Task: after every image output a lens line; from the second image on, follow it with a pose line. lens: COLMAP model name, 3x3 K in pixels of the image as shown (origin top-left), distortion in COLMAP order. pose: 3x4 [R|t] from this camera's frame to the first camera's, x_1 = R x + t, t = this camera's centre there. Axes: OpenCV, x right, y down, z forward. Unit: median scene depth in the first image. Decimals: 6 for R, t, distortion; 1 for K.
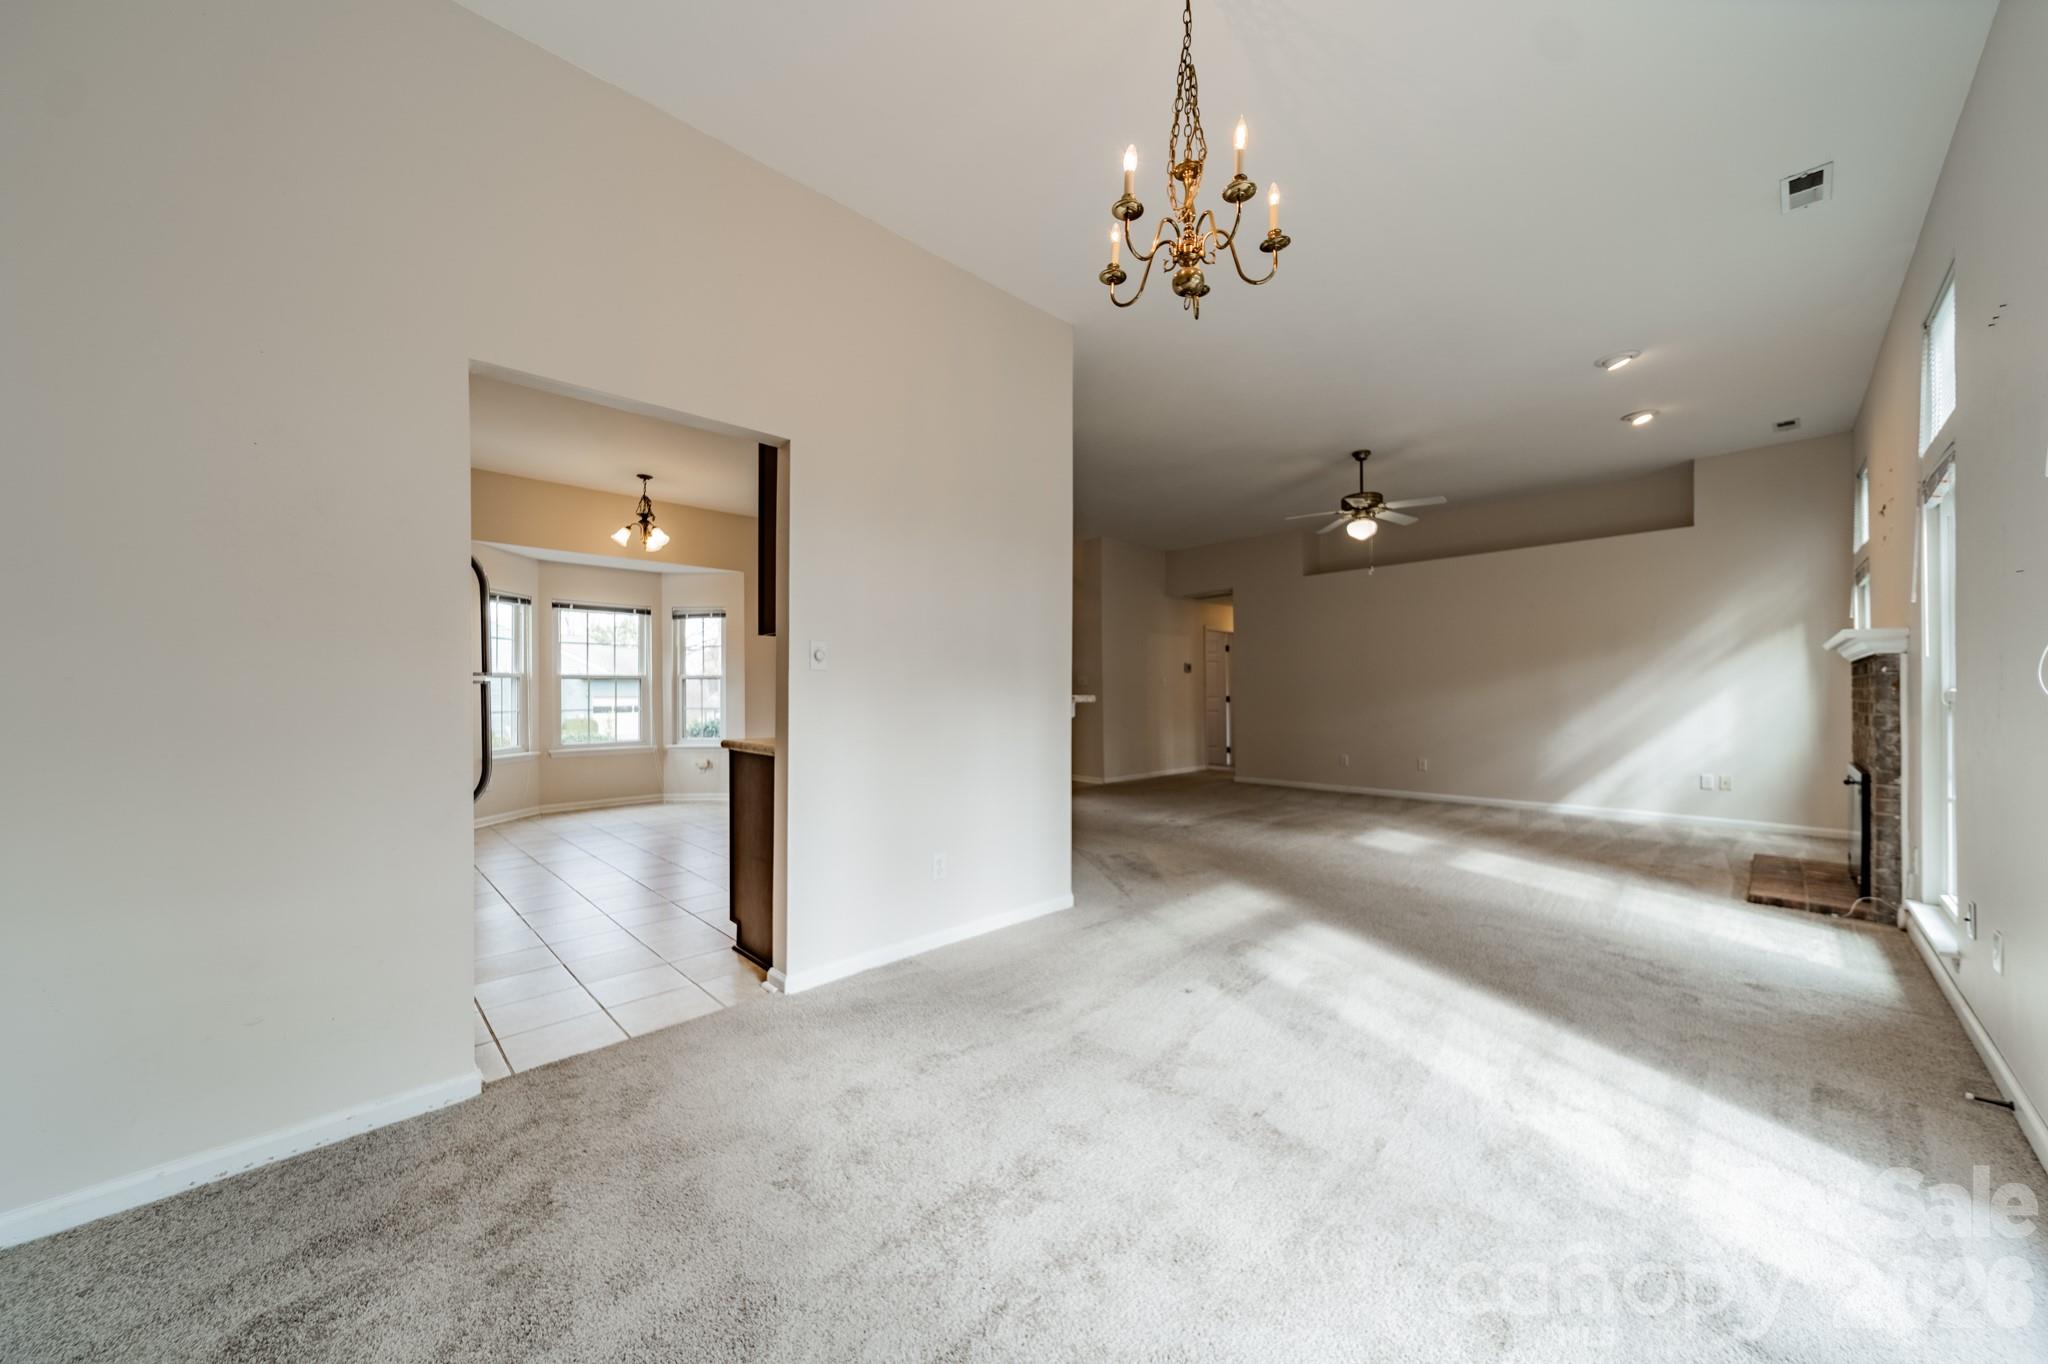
lens RADIAL K [[724.6, 0, 1041.3], [0, 724.6, 688.5], [0, 0, 1]] dist [0.008444, 0.000264]
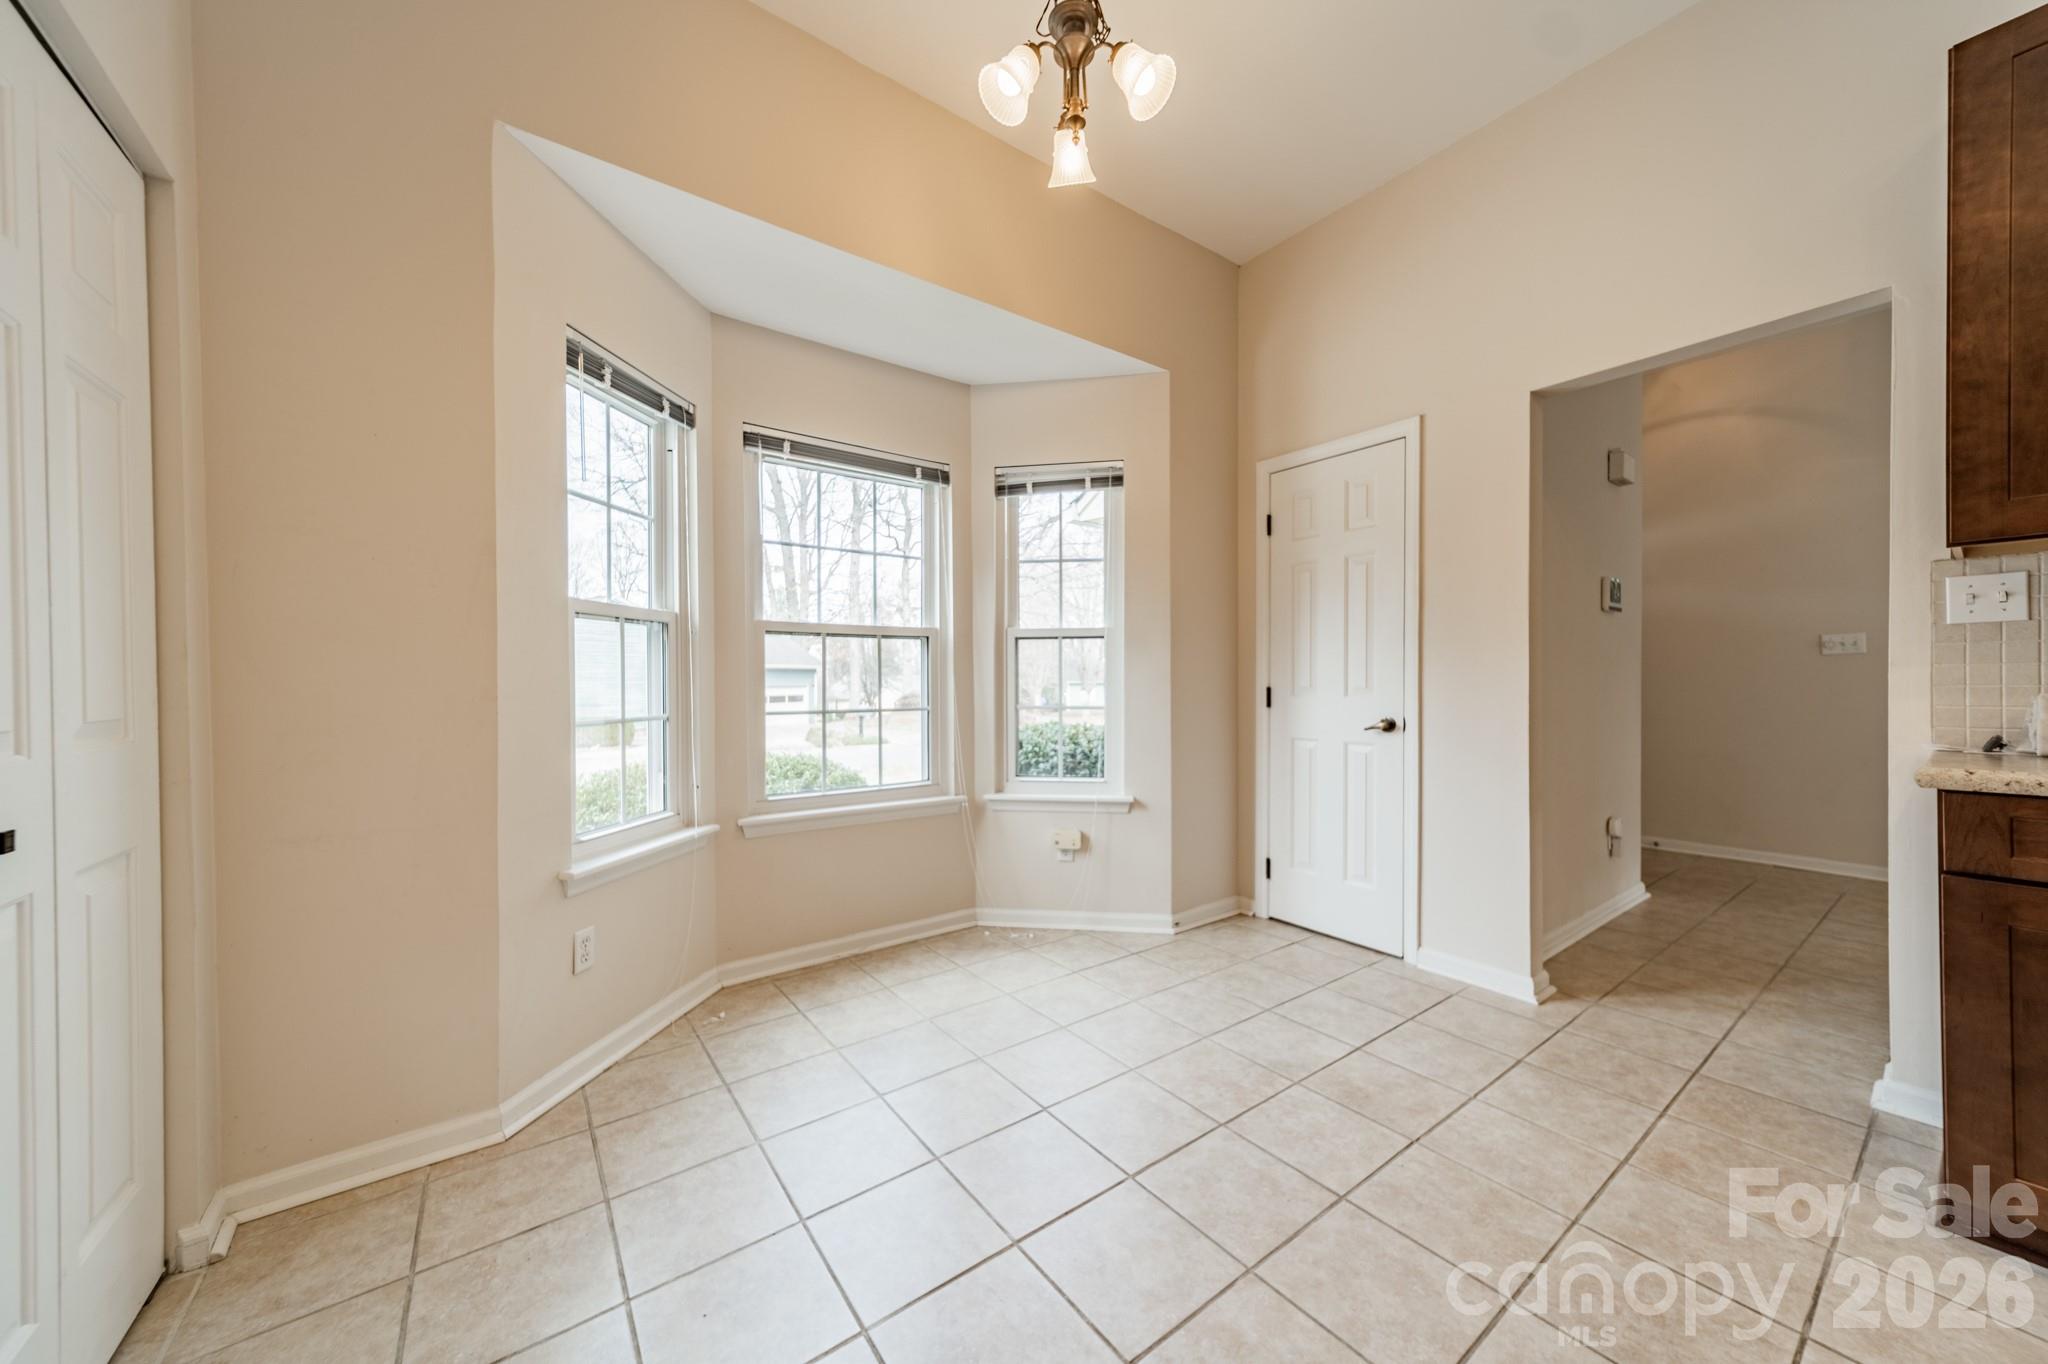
lens RADIAL K [[724.6, 0, 1033.4], [0, 724.6, 686.3], [0, 0, 1]] dist [0.008444, 0.000264]
pose [[0.988857, 0.000857, -0.148865, -0.434346], [0.000745, 0.999942, 0.010708, 0.011180], [0.148865, -0.010700, 0.988800, 0.601368]]
